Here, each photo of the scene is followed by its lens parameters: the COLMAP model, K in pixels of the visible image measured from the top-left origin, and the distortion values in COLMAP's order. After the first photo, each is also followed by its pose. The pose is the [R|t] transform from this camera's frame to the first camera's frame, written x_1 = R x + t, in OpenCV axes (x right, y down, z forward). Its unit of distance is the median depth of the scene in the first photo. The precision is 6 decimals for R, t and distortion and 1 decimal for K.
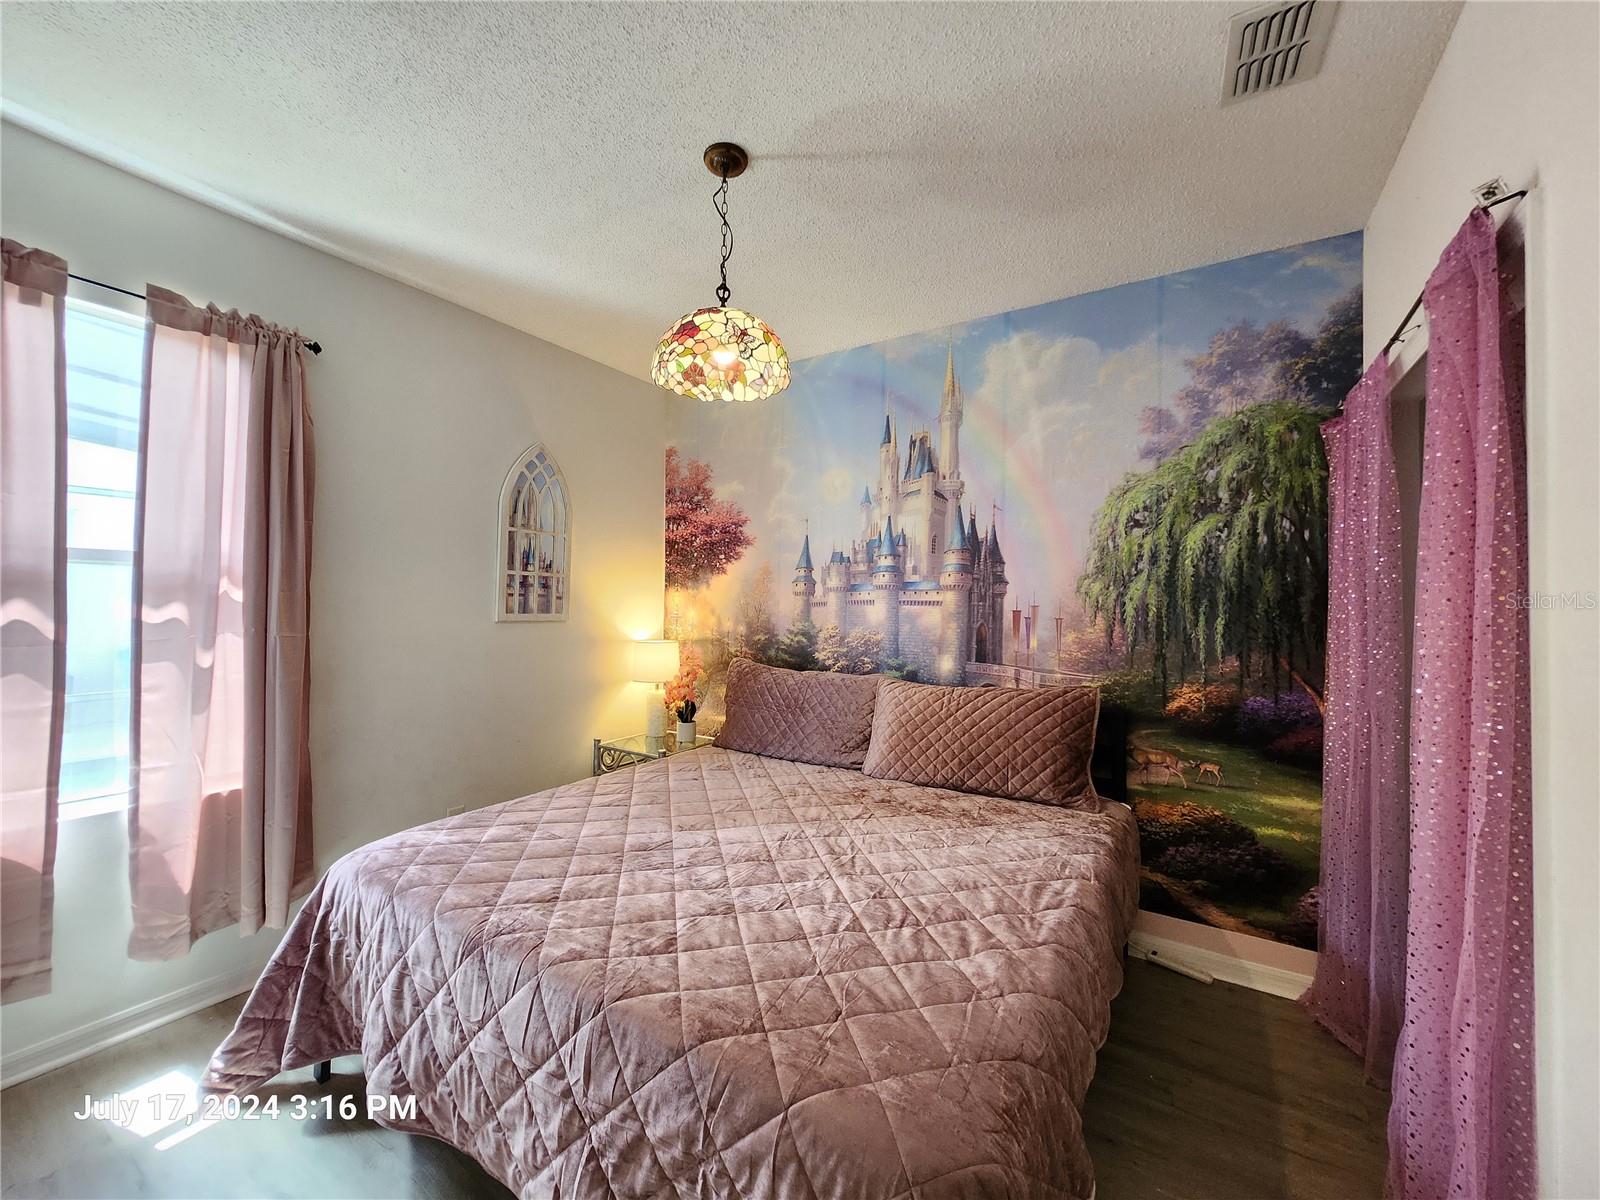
lens RADIAL K [[631.8, 0, 790.2], [0, 631.8, 594.9], [0, 0, 1]] dist [-0.006469, 0.001515]
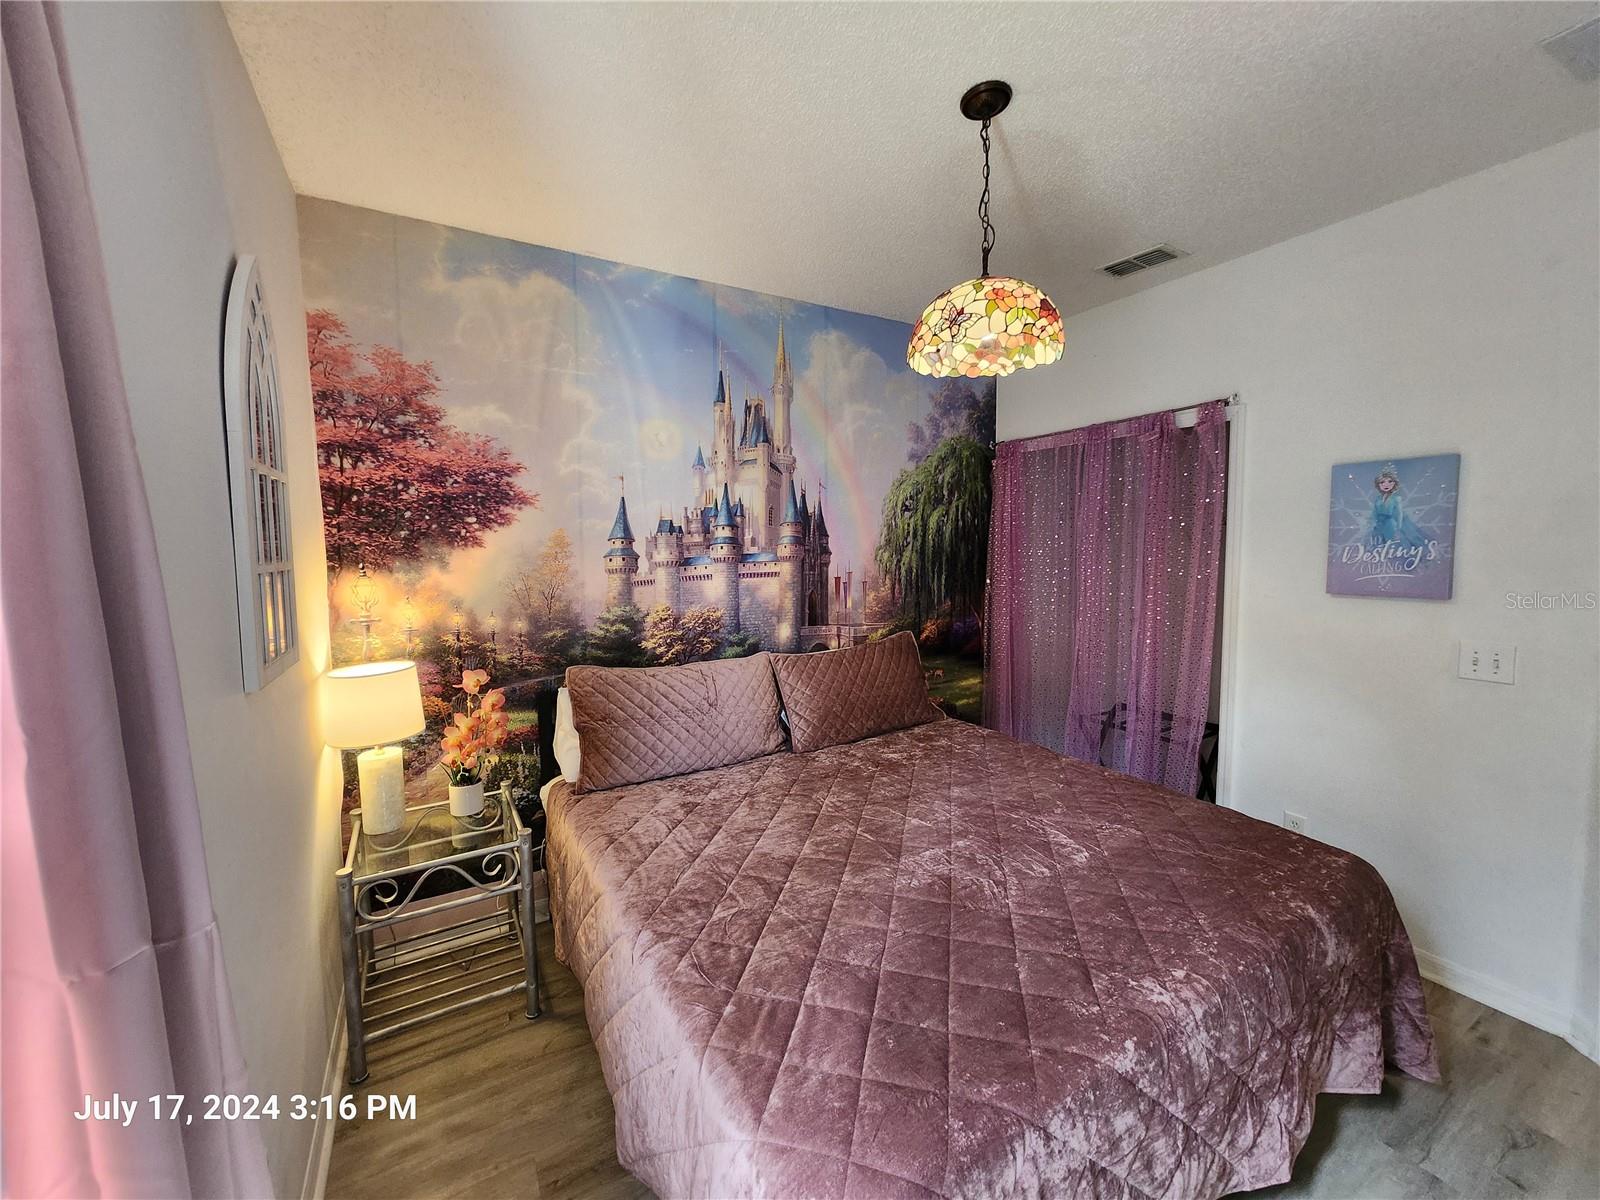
lens RADIAL K [[631.8, 0, 795.0], [0, 631.8, 598.1], [0, 0, 1]] dist [-0.006469, 0.001515]
pose [[0.448706, -0.099558, 0.888117, -0.670596], [0.008709, 0.994215, 0.107051, -0.058183], [-0.893637, -0.040299, 0.446977, 0.509371]]
